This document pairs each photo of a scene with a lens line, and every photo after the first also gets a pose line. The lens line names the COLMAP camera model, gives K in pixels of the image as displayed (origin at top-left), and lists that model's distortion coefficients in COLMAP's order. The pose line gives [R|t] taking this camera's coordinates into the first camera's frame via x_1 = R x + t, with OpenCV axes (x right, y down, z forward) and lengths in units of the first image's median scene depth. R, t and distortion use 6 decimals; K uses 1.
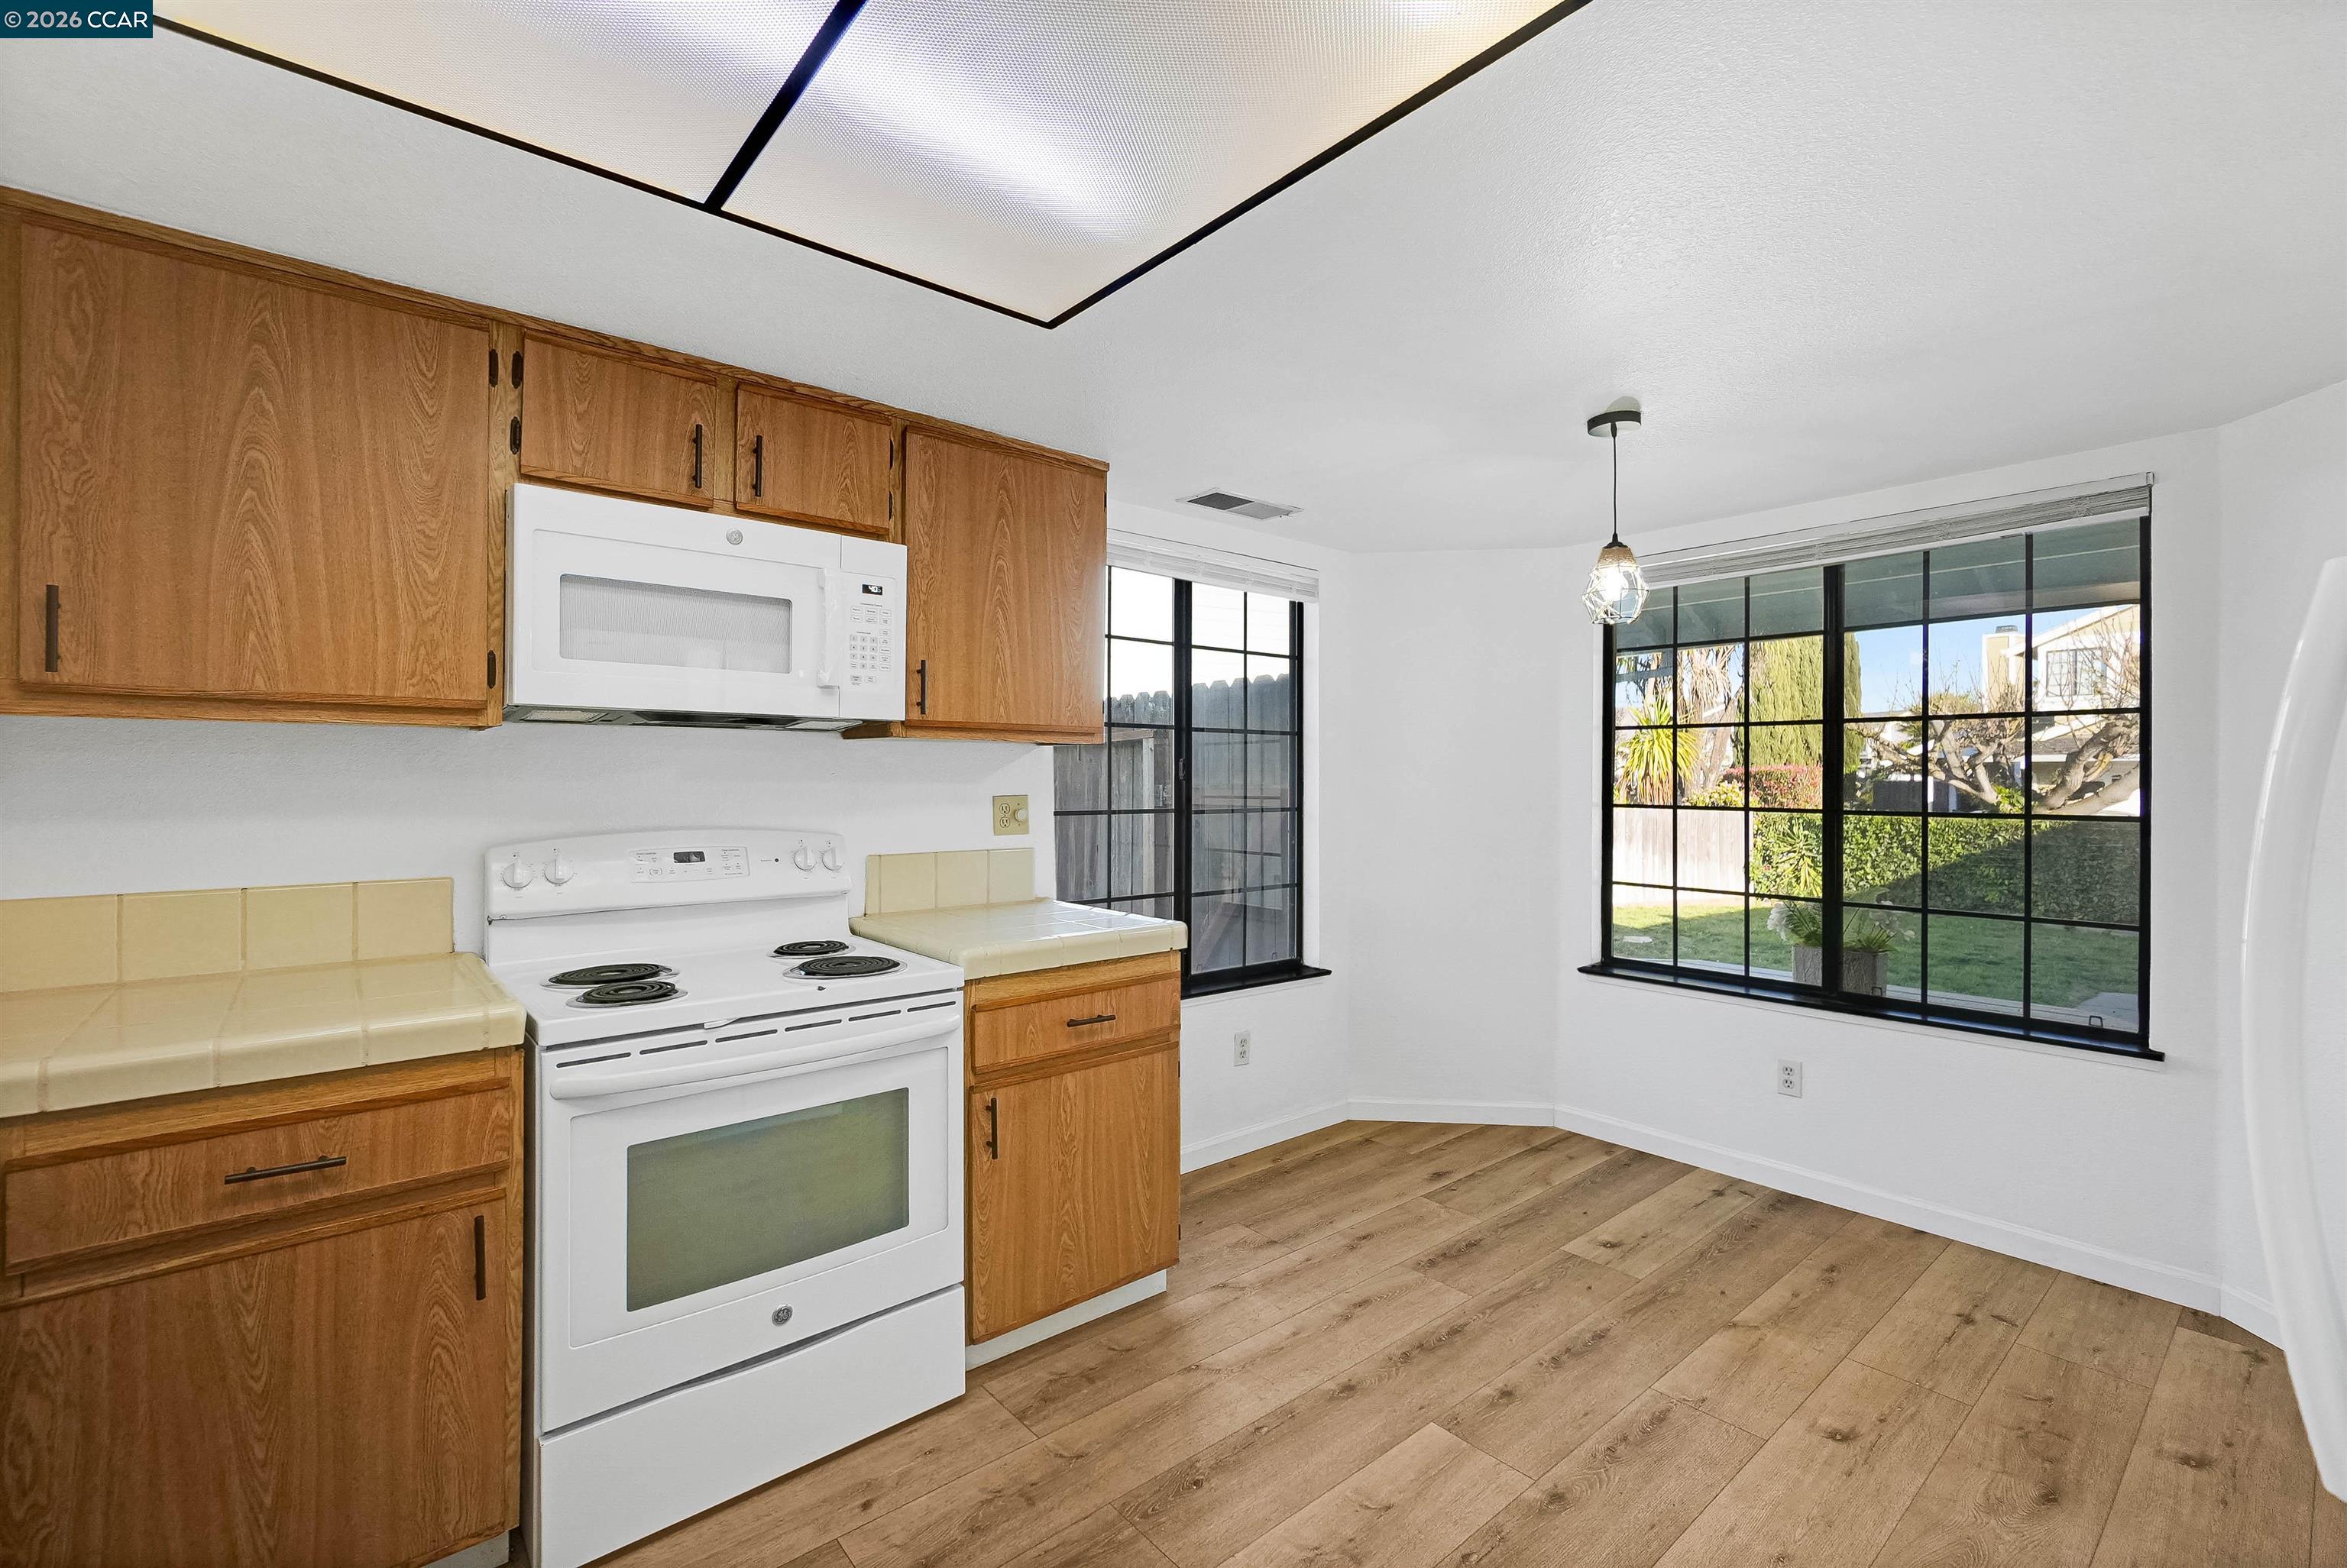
lens RADIAL K [[1014.9, 0, 1170.6], [0, 1014.9, 775.7], [0, 0, 1]] dist [-0.014715, 0.006575]
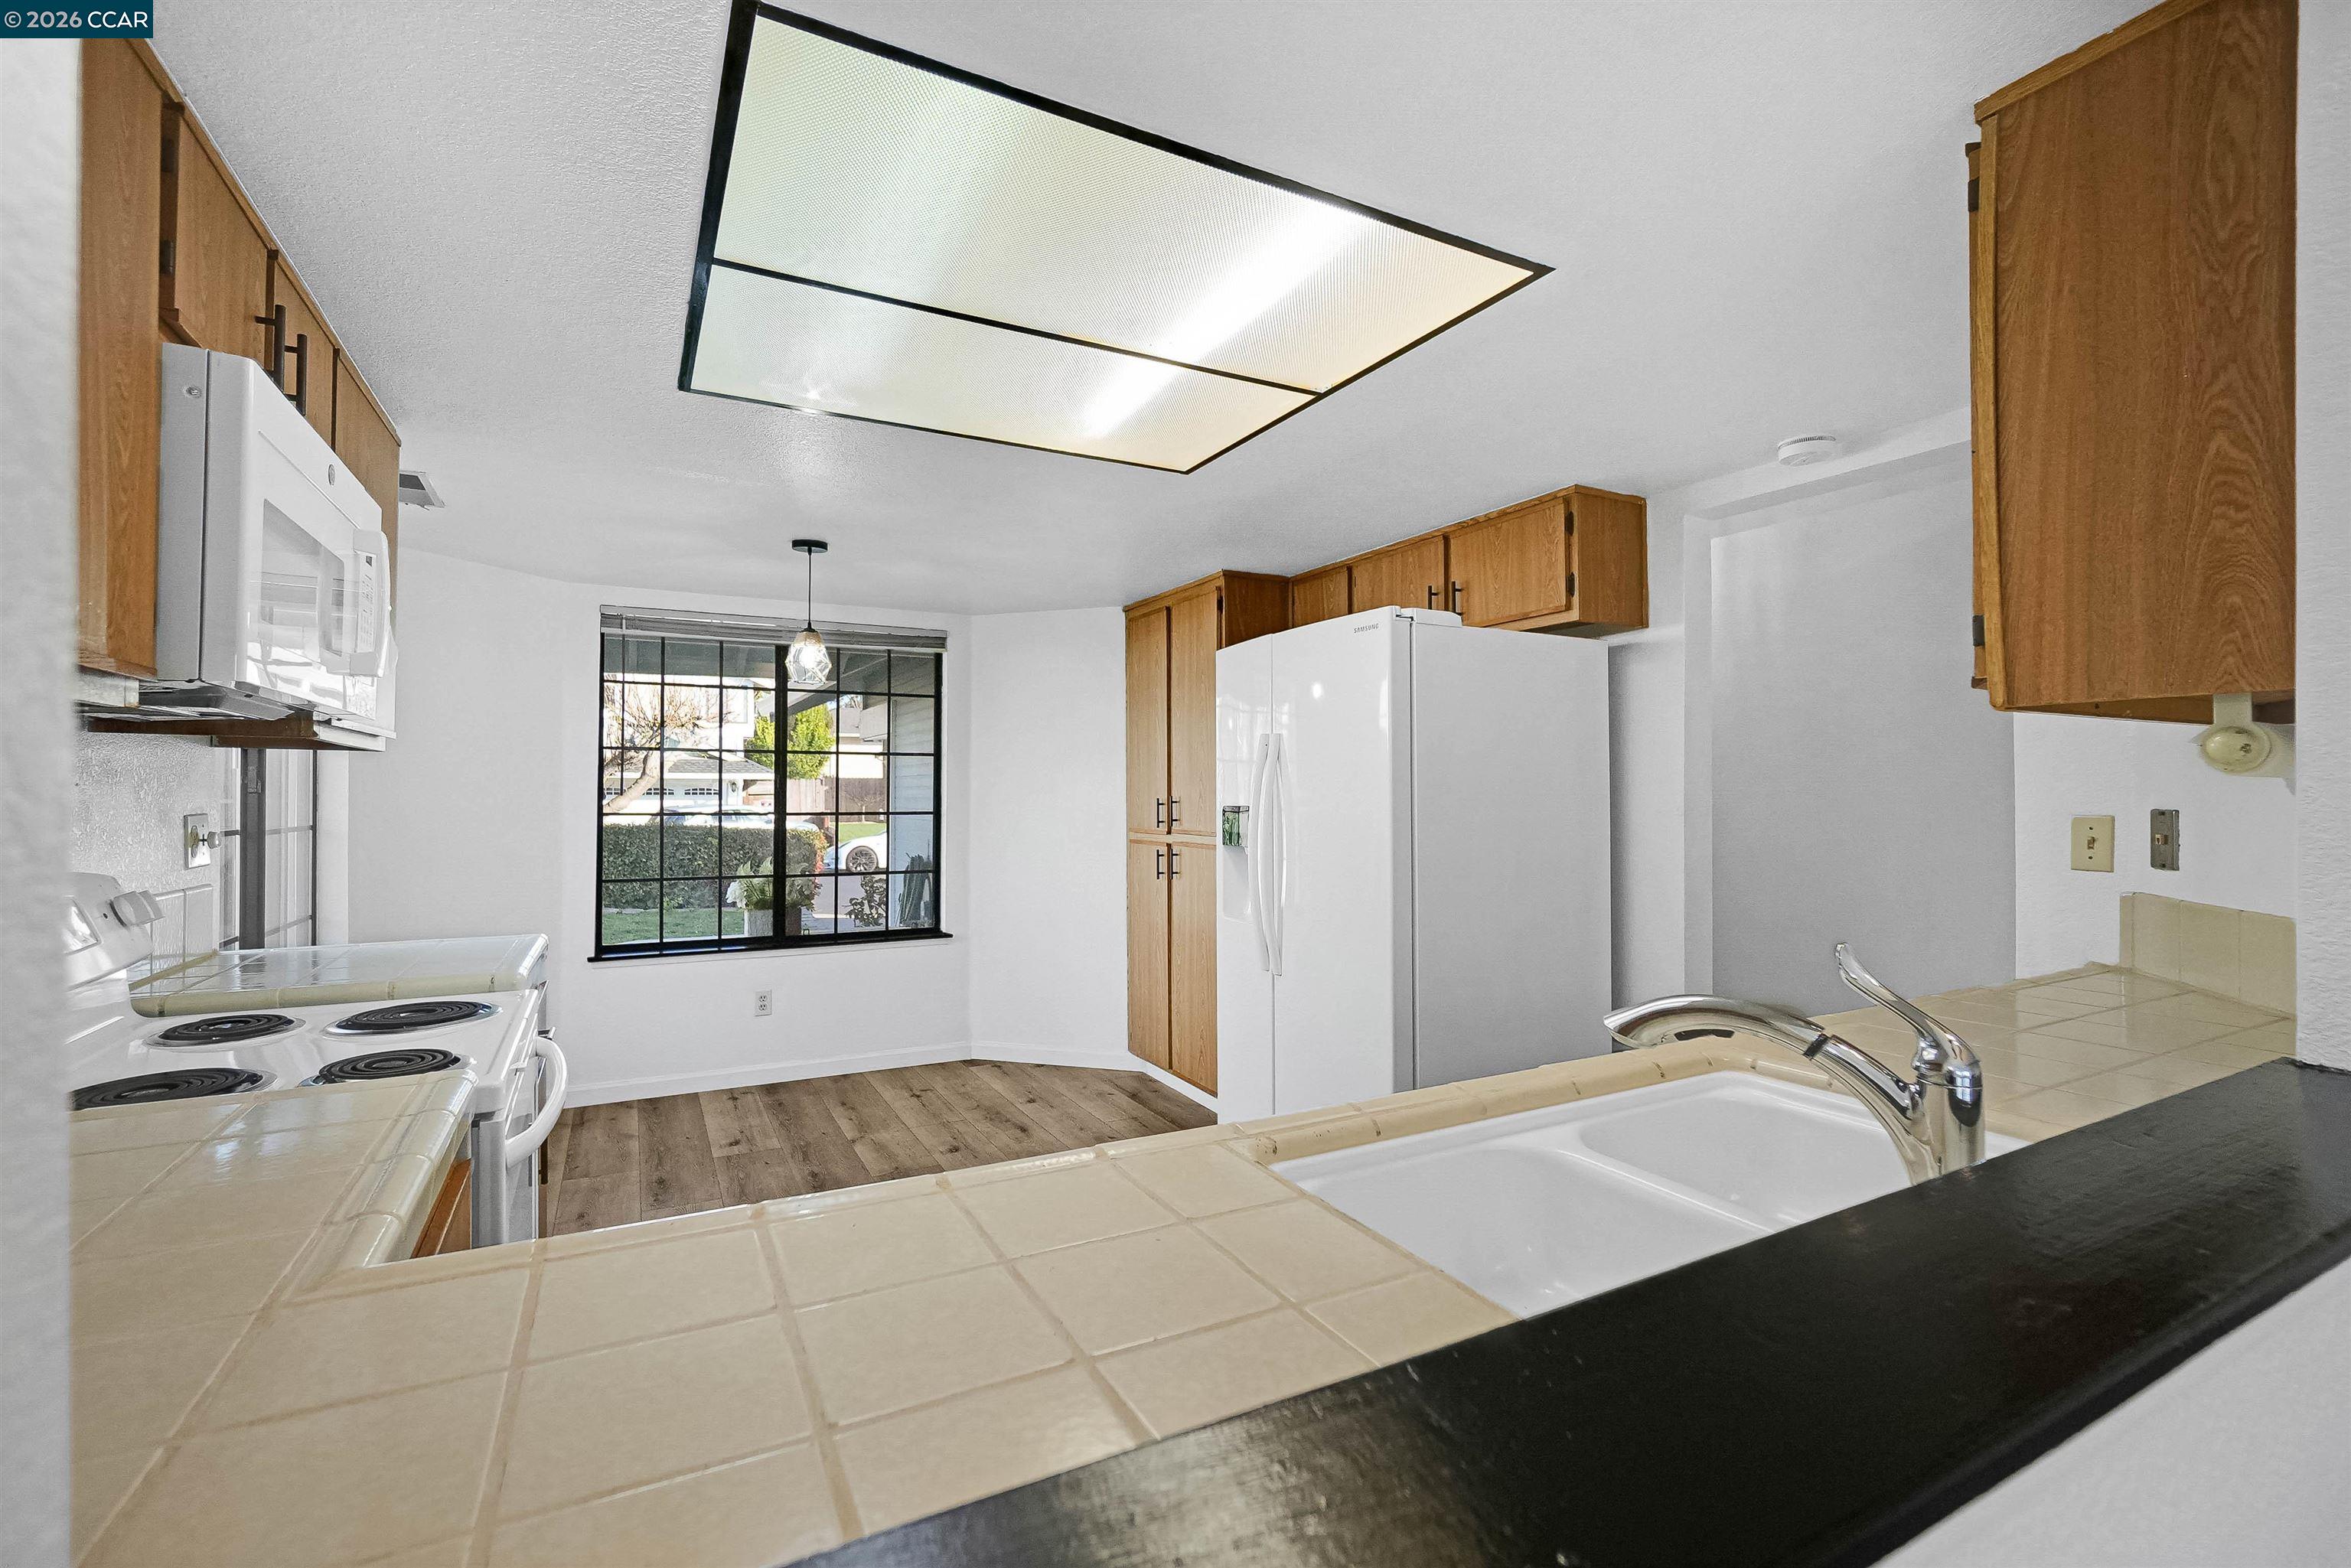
lens RADIAL K [[1016.8, 0, 1172.5], [0, 1016.8, 775.6], [0, 0, 1]] dist [-0.014715, 0.006575]
pose [[0.208434, 0.015686, 0.977911, -0.749426], [0.001288, 0.999866, -0.016313, 0.005471], [-0.978036, 0.004660, 0.208385, 0.159684]]
